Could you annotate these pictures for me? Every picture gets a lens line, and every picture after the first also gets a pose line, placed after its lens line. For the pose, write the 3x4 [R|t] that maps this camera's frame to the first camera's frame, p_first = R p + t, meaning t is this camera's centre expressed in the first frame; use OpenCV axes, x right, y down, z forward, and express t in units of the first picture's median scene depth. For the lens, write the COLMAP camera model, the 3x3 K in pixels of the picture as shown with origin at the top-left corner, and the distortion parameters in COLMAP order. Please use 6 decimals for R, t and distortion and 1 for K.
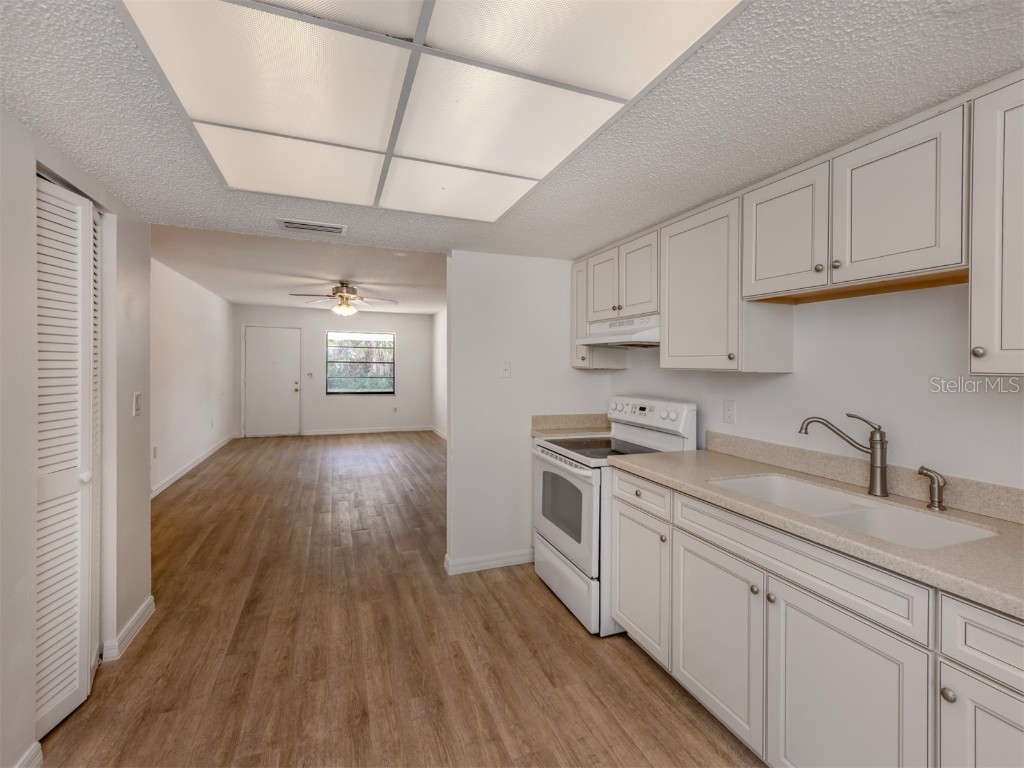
lens RADIAL K [[469.7, 0, 520.7], [0, 469.7, 377.2], [0, 0, 1]] dist [0.008453, -0.000217]
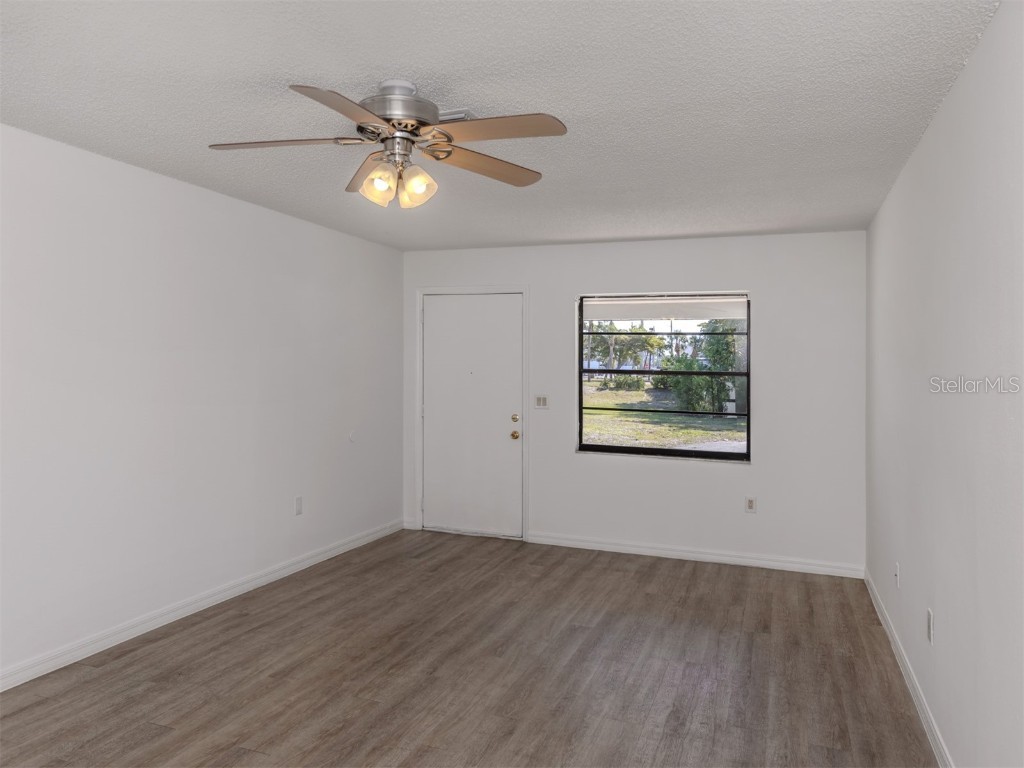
lens RADIAL K [[760.4, 0, 472.1], [0, 760.4, 407.4], [0, 0, 1]] dist [0.008087, 0.000288]
pose [[0.721387, 0.039870, -0.691384, -0.085862], [-0.029408, 0.999204, 0.026937, -0.064503], [0.691908, 0.000901, 0.721985, 1.862345]]
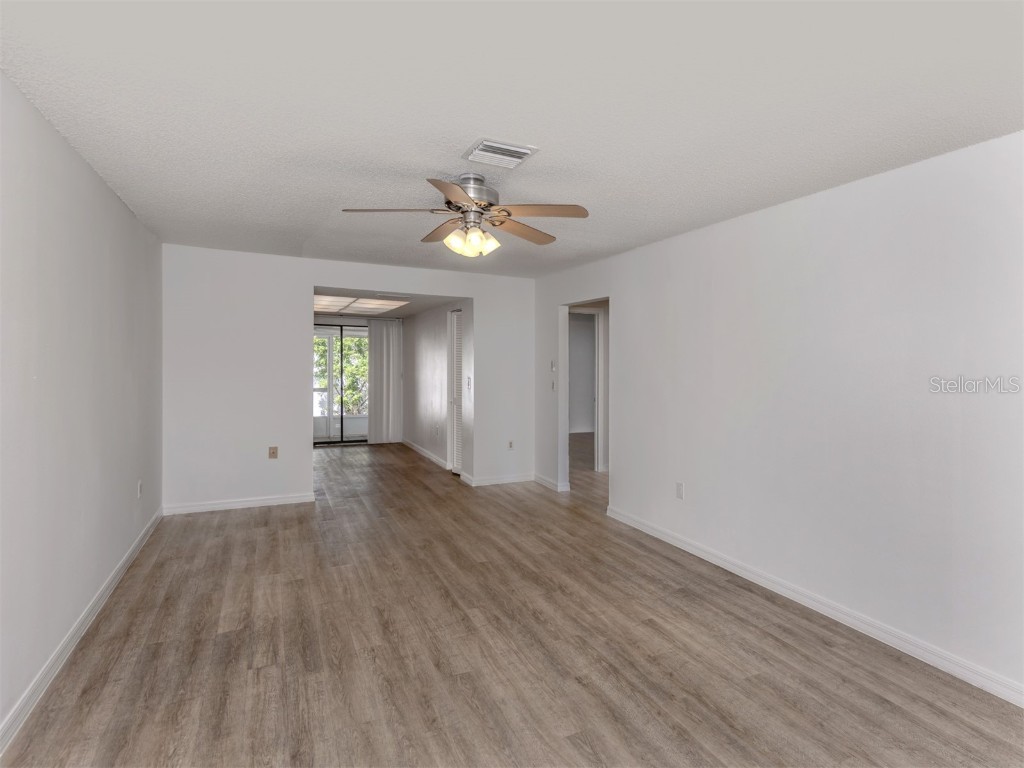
lens RADIAL K [[567.5, 0, 579.3], [0, 567.5, 393.7], [0, 0, 1]] dist [0.009220, -0.001729]
pose [[-0.992382, -0.020580, -0.121465, -1.075028], [-0.030184, 0.996514, 0.077771, -0.129174], [0.119441, 0.080845, -0.989544, 4.039460]]
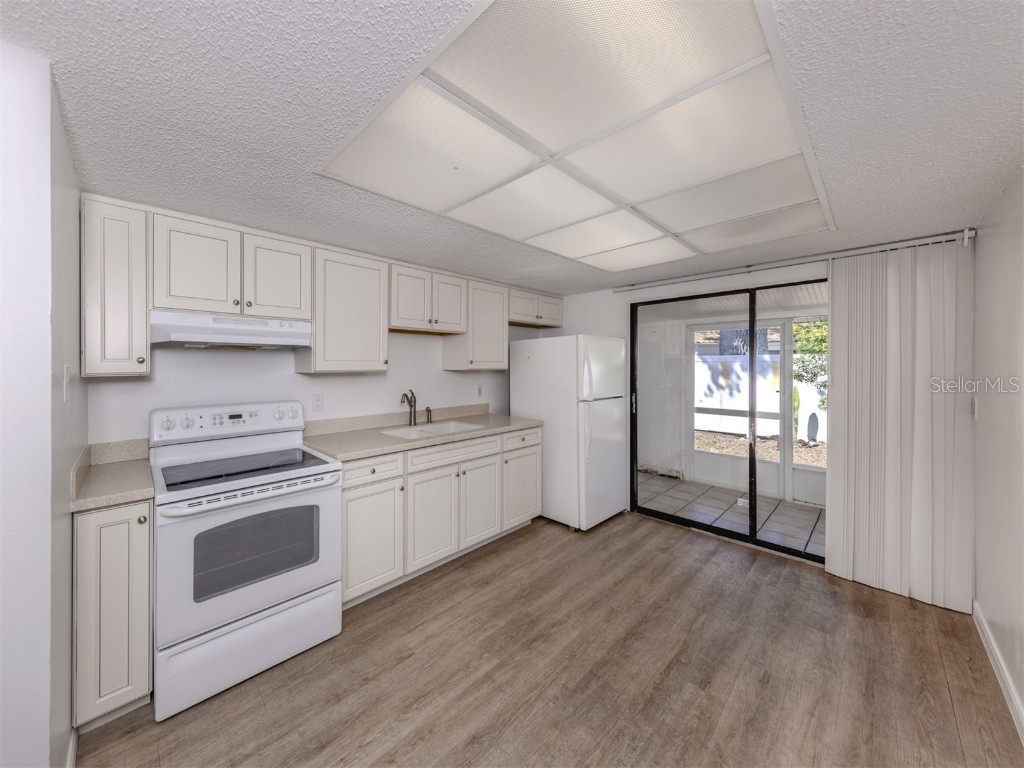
lens RADIAL K [[364.6, 0, 446.0], [0, 364.6, 373.6], [0, 0, 1]] dist [0.006567, -0.000387]
pose [[-0.324750, -0.028117, 0.945382, -0.689469], [0.026825, 0.998882, 0.038923, -0.041631], [-0.945419, 0.038000, -0.323633, 1.070139]]
